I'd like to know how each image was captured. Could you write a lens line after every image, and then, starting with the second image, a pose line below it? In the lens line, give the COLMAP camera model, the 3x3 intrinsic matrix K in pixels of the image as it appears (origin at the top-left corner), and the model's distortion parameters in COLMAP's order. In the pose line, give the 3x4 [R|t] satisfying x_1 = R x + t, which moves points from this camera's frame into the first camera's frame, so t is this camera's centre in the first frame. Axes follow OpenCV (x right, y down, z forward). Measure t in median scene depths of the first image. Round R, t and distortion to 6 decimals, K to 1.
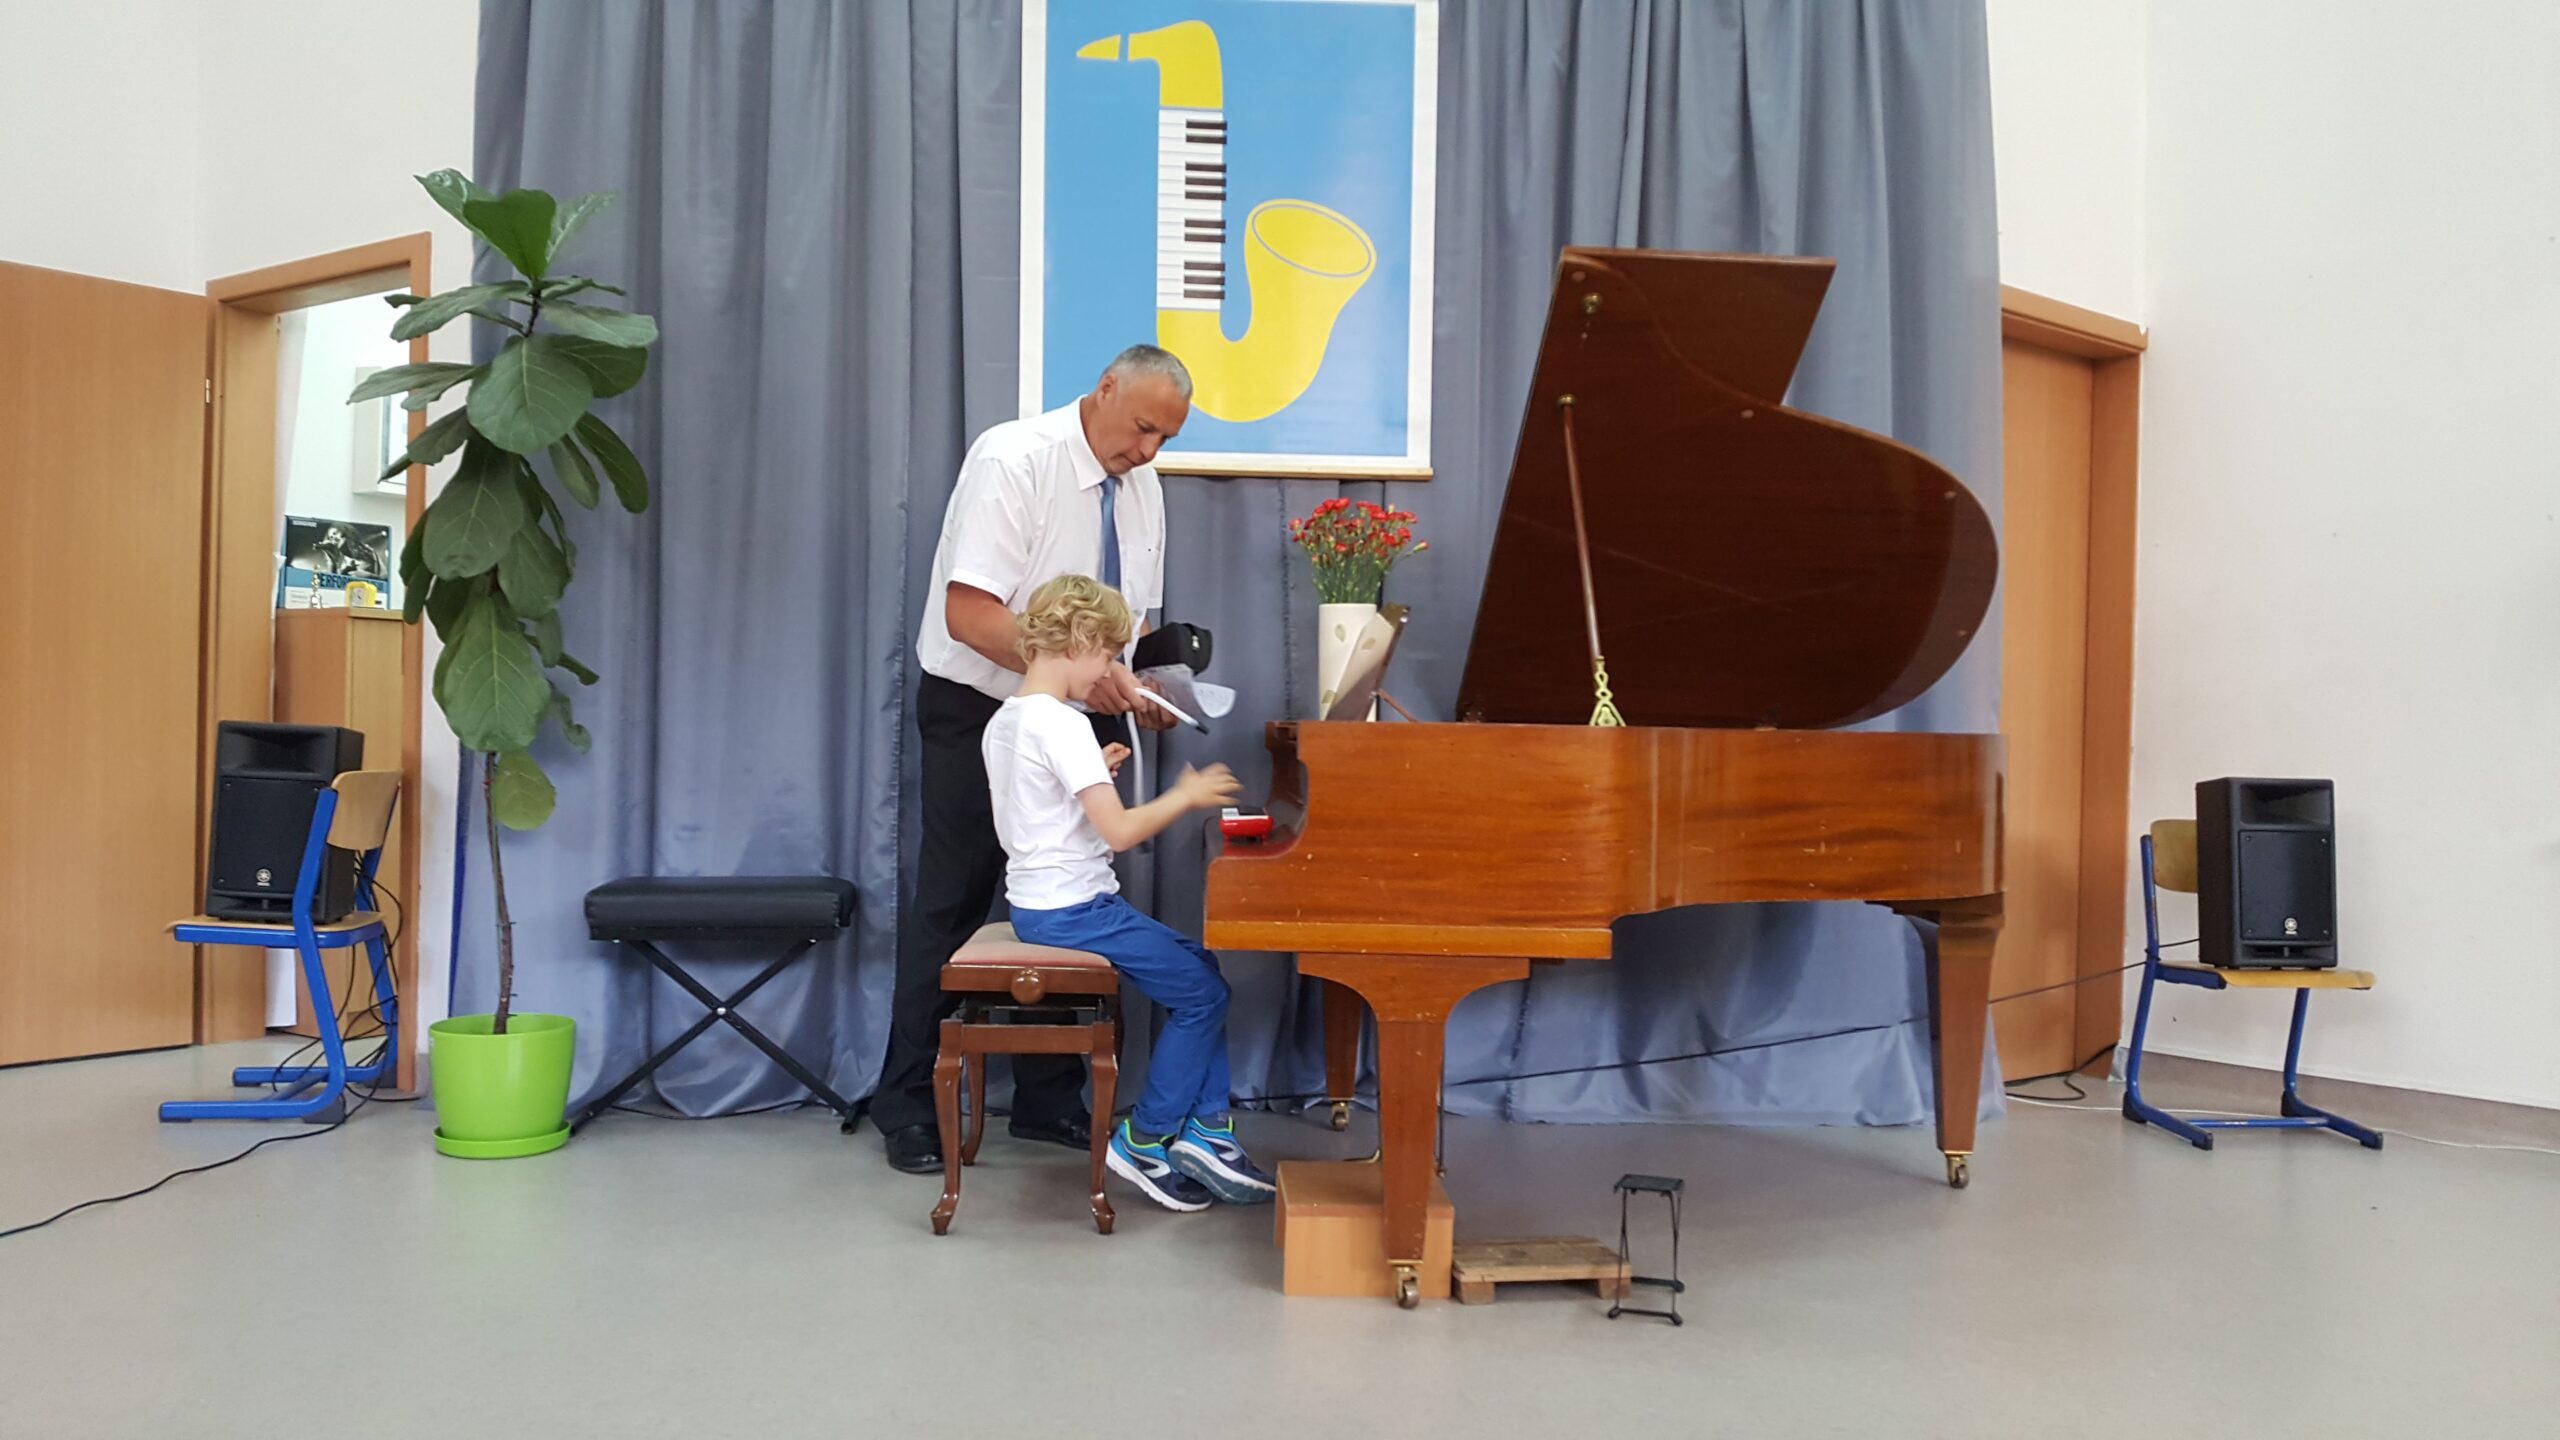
lens RADIAL K [[2014.4, 0, 1269.4], [0, 2014.4, 759.3], [0, 0, 1]] dist [0.066453, -0.044540]
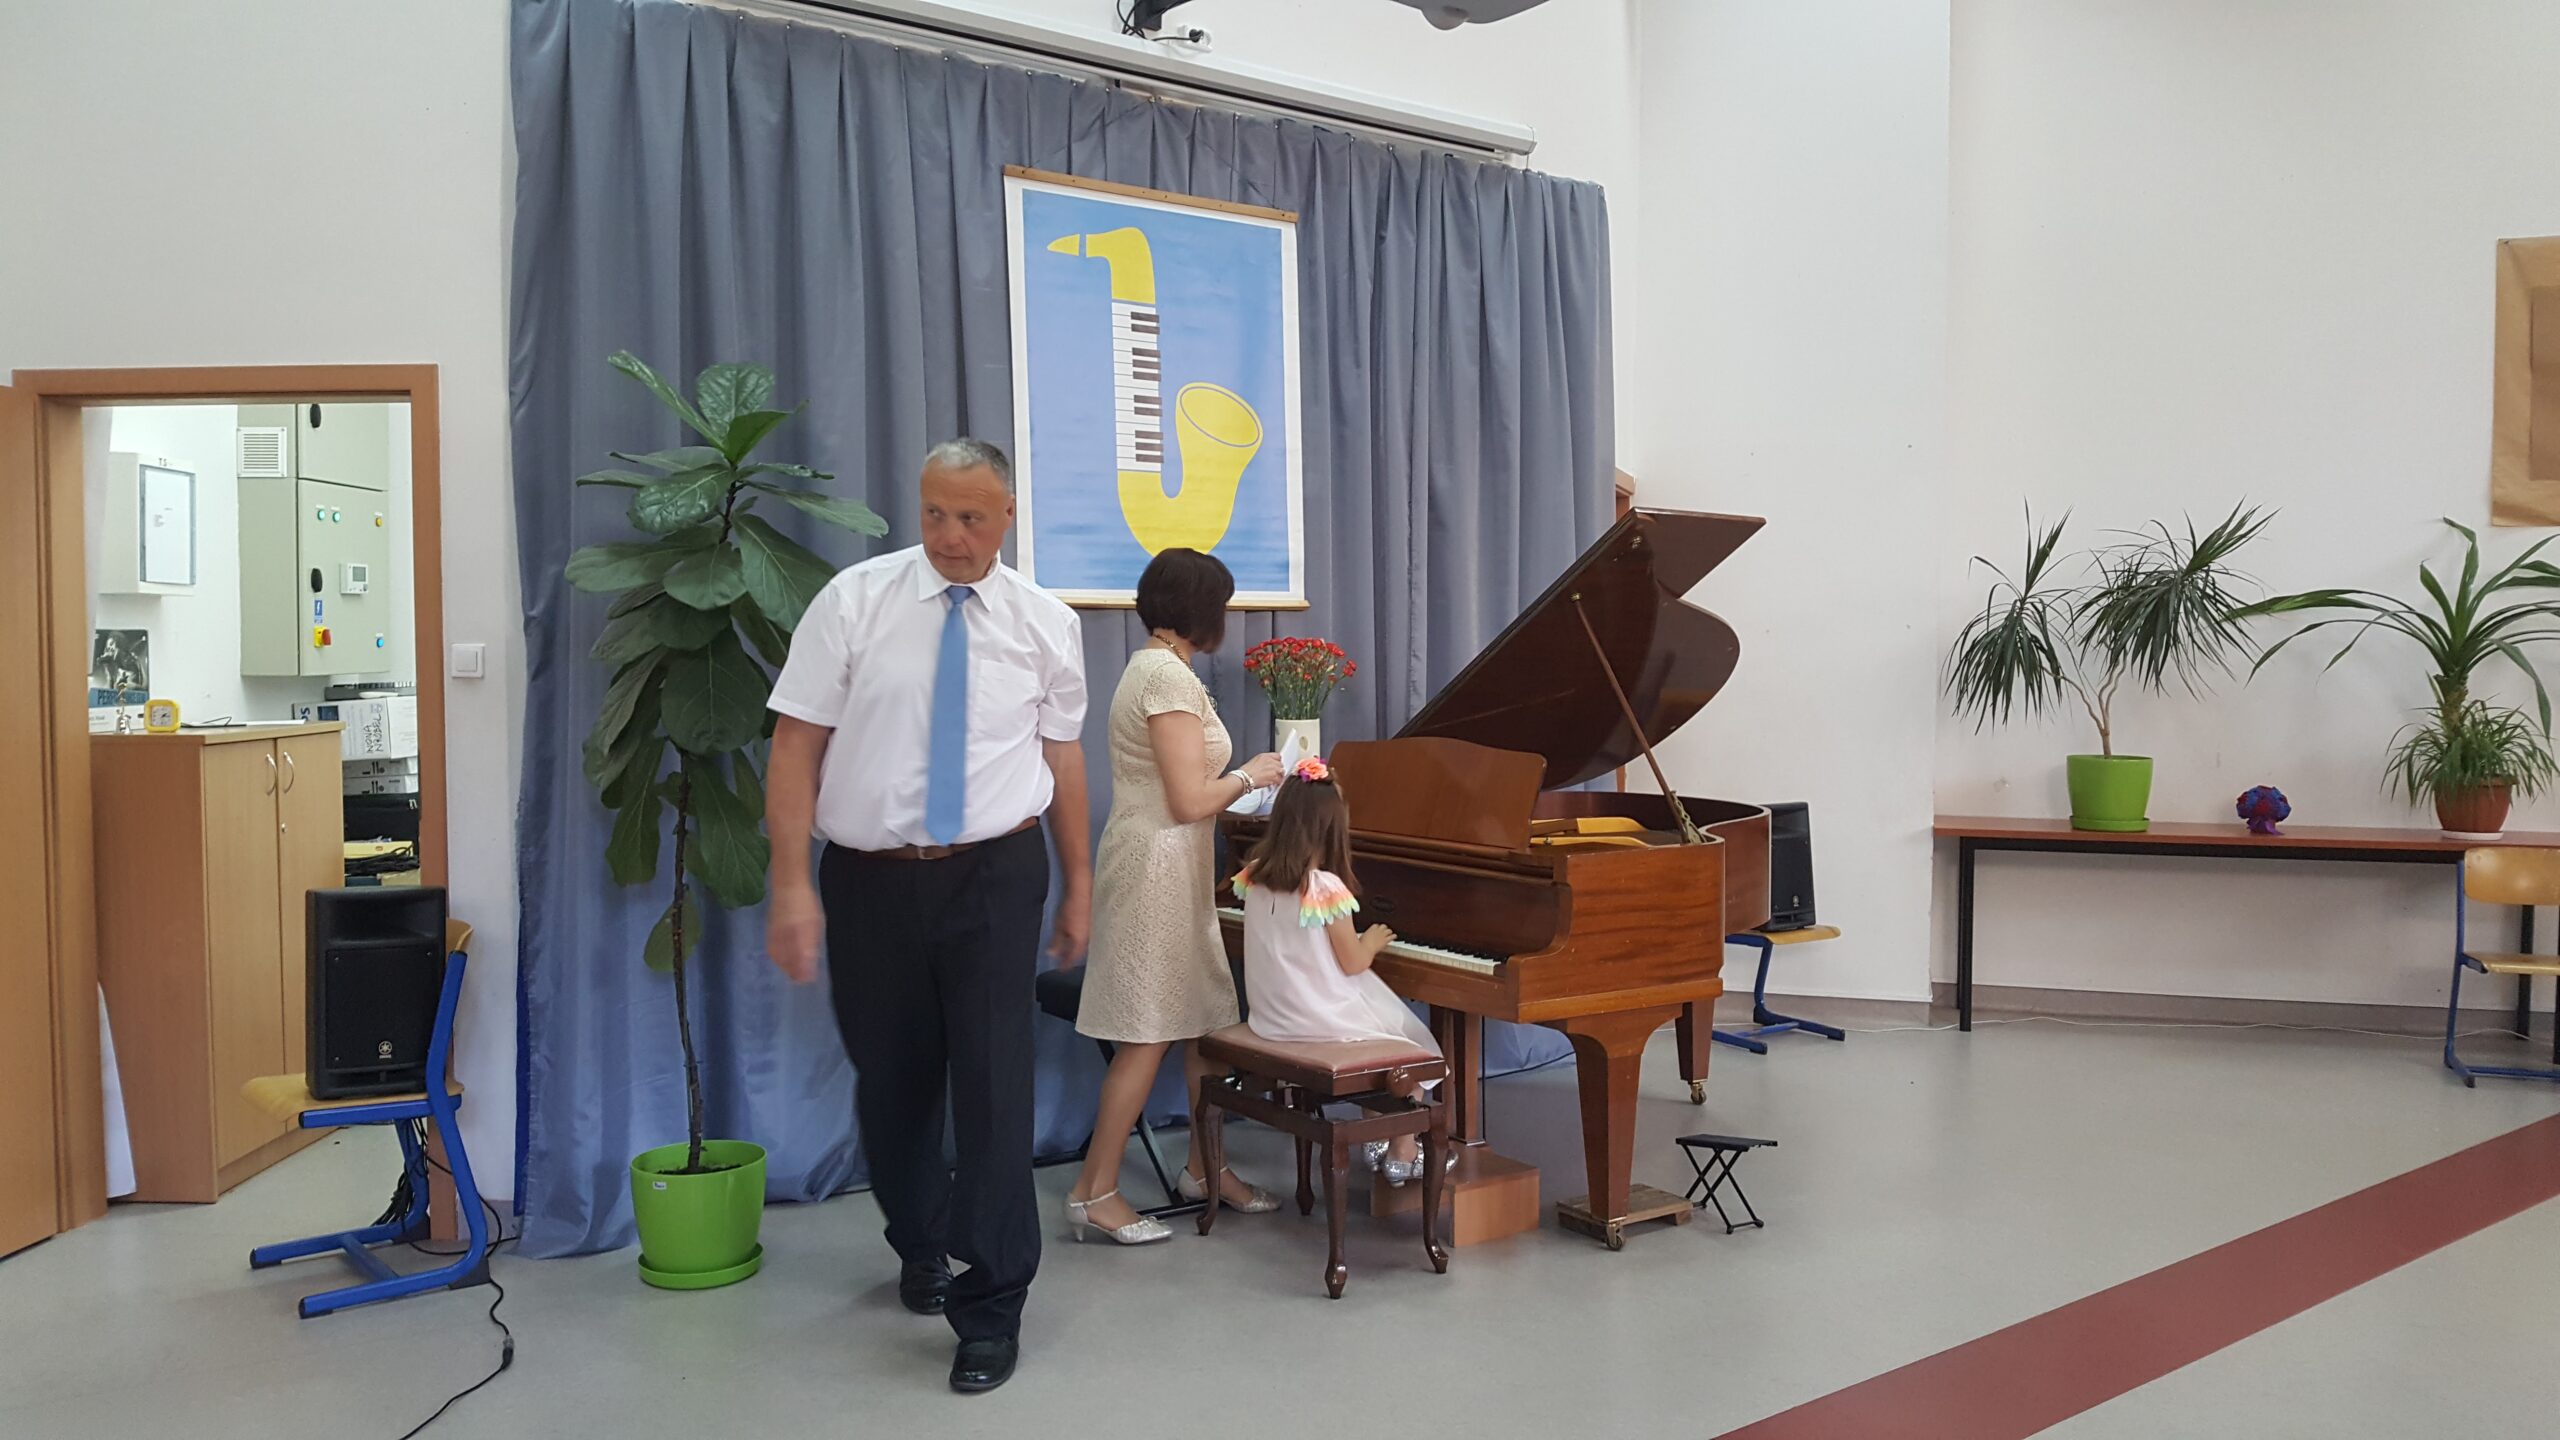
lens RADIAL K [[1933.7, 0, 1260.9], [0, 1933.7, 716.6], [0, 0, 1]] dist [0.038191, -0.141931]
pose [[0.832632, -0.040425, 0.552350, -0.616423], [0.032273, 0.999179, 0.024478, -0.102964], [-0.552886, -0.002555, 0.833253, 0.007429]]
